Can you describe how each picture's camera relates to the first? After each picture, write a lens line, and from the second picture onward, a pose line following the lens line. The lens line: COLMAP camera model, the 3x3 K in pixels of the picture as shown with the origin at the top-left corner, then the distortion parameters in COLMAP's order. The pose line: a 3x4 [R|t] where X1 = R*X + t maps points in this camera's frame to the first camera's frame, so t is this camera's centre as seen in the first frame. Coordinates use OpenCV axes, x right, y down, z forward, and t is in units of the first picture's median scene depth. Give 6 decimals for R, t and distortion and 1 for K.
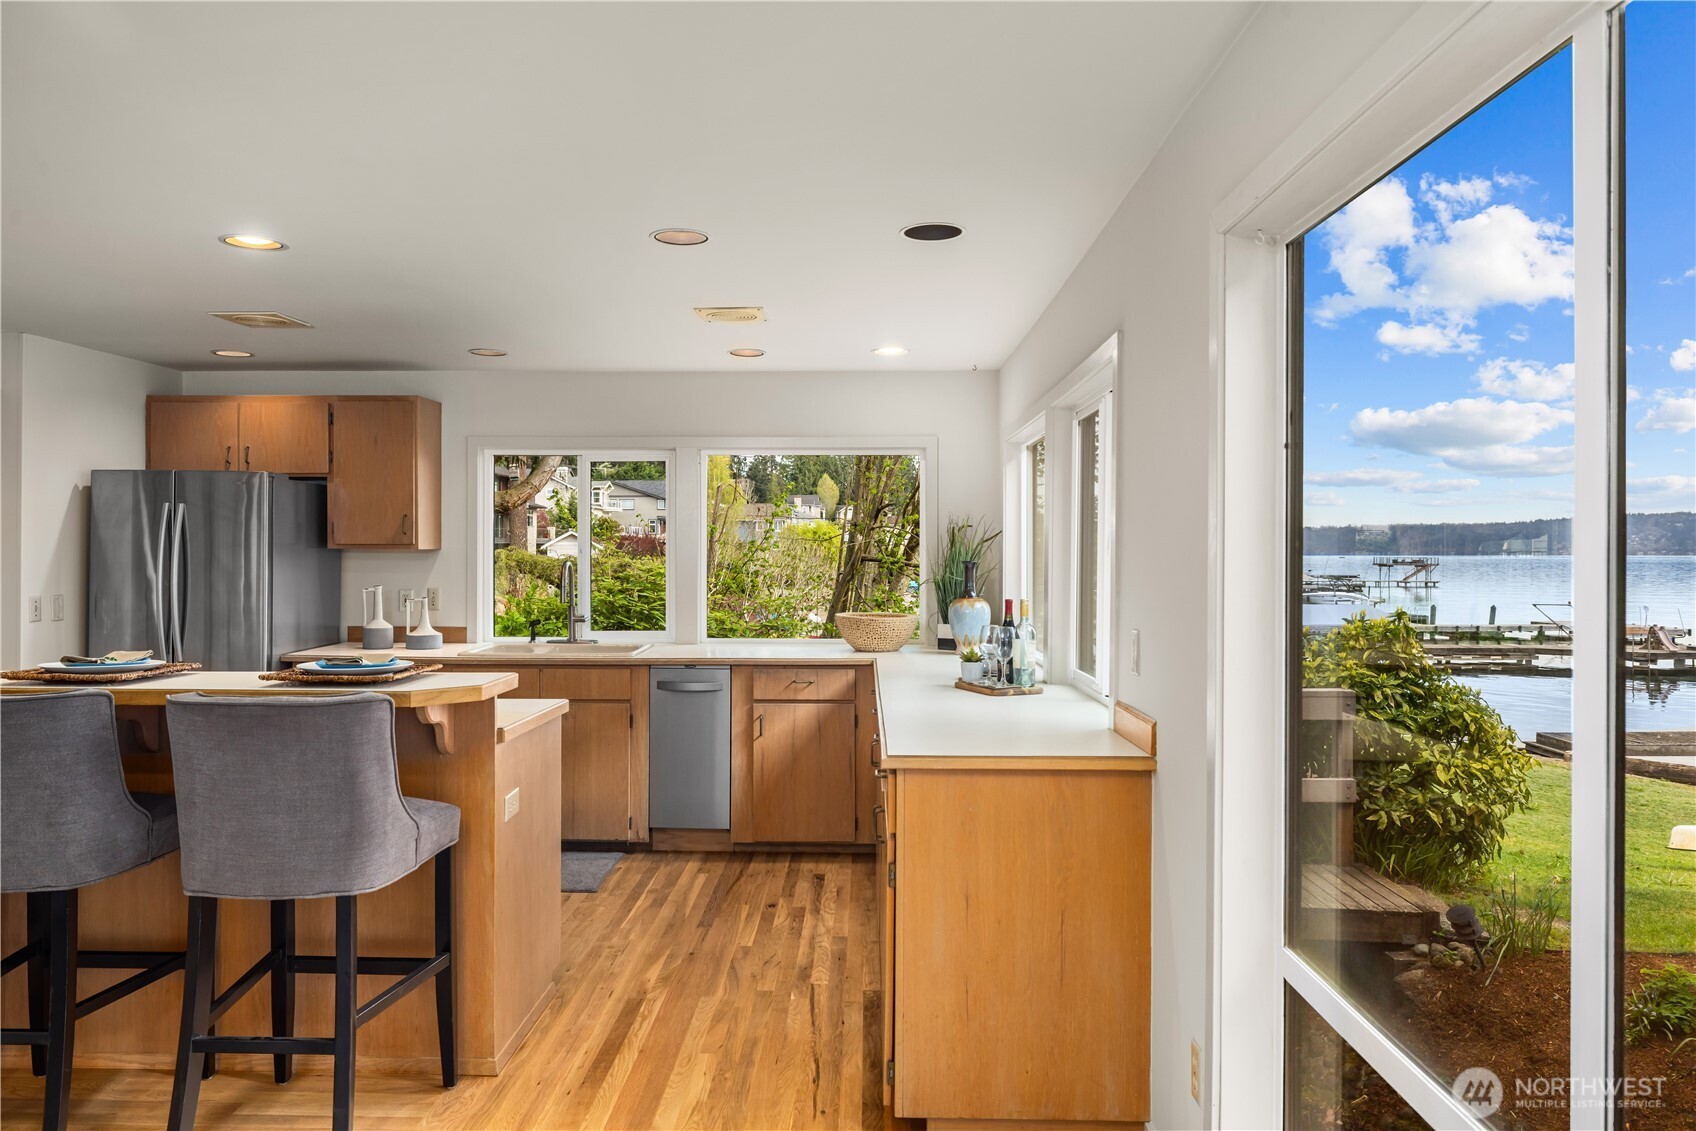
lens RADIAL K [[1073.7, 0, 848.0], [0, 1073.7, 560.5], [0, 0, 1]] dist [-0.001548, -0.000206]
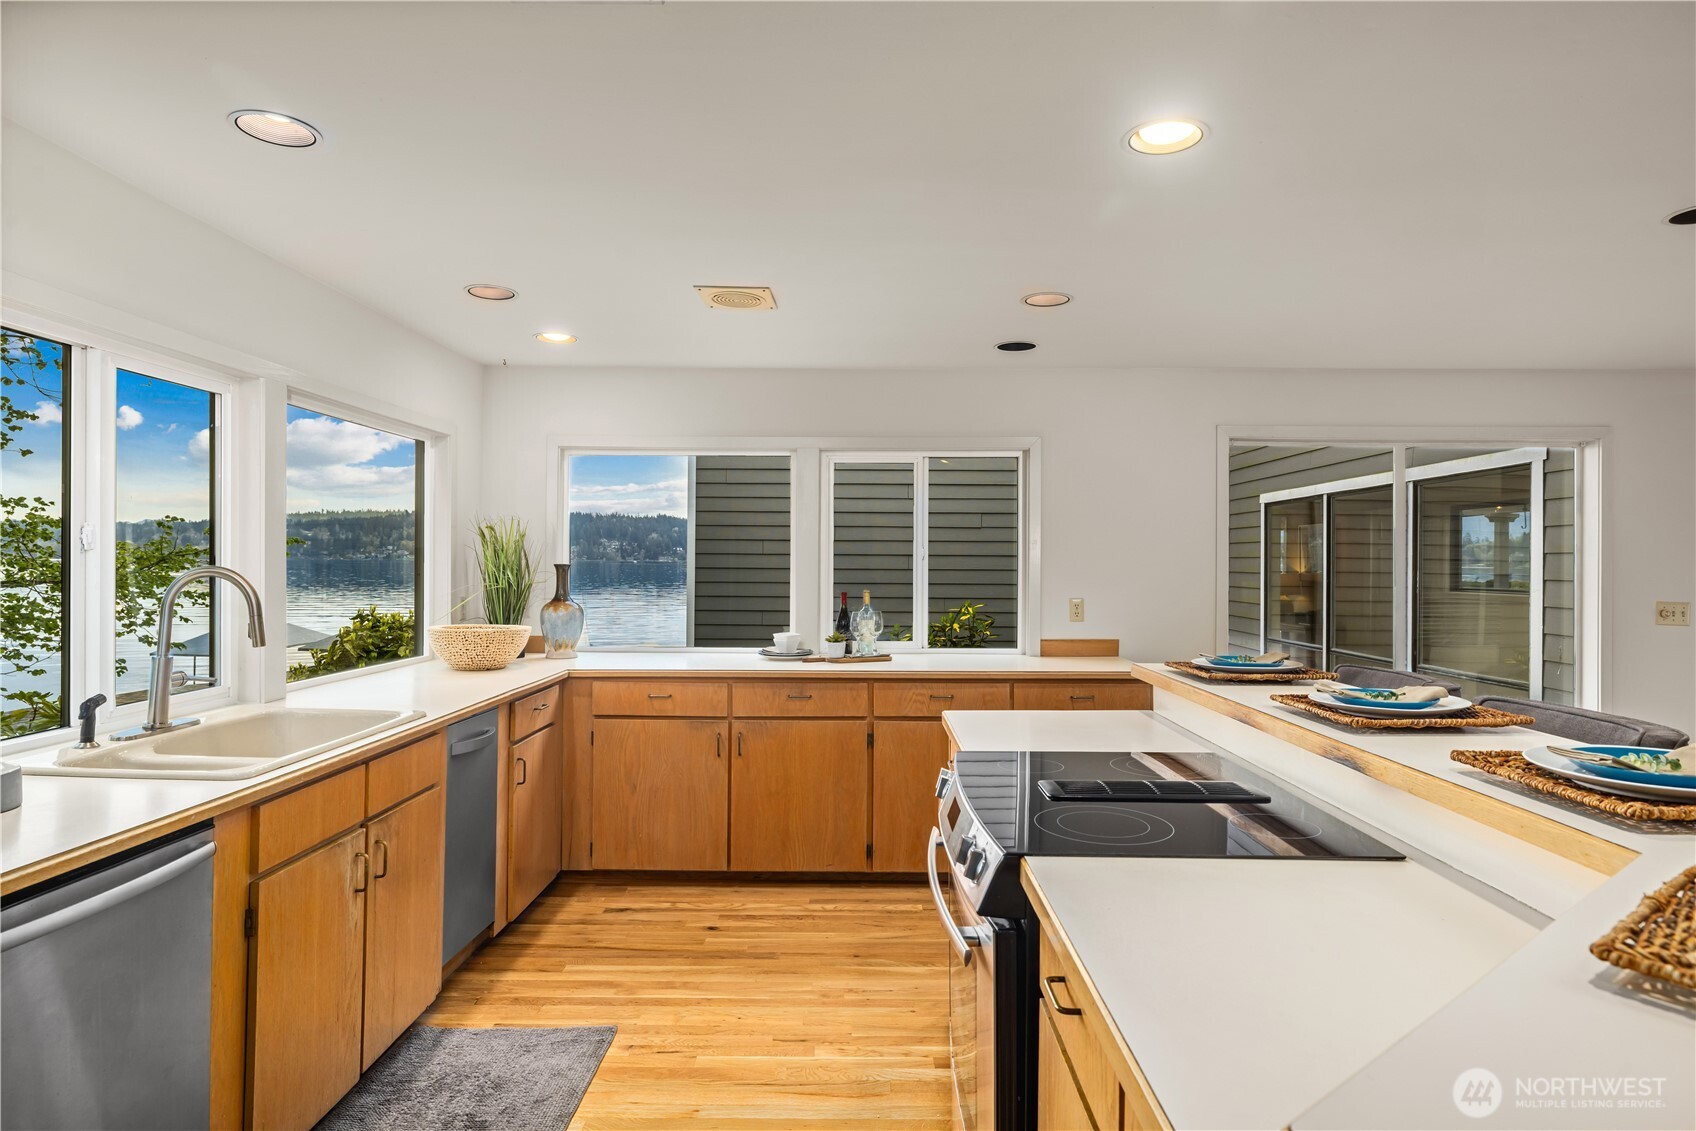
lens RADIAL K [[923.5, 0, 852.7], [0, 923.5, 565.1], [0, 0, 1]] dist [-0.001456, -0.000115]
pose [[-0.004882, 0.001228, 0.999987, -0.850684], [-0.002370, 0.999996, -0.001239, 0.016207], [-0.999985, -0.002377, -0.004879, 0.885840]]
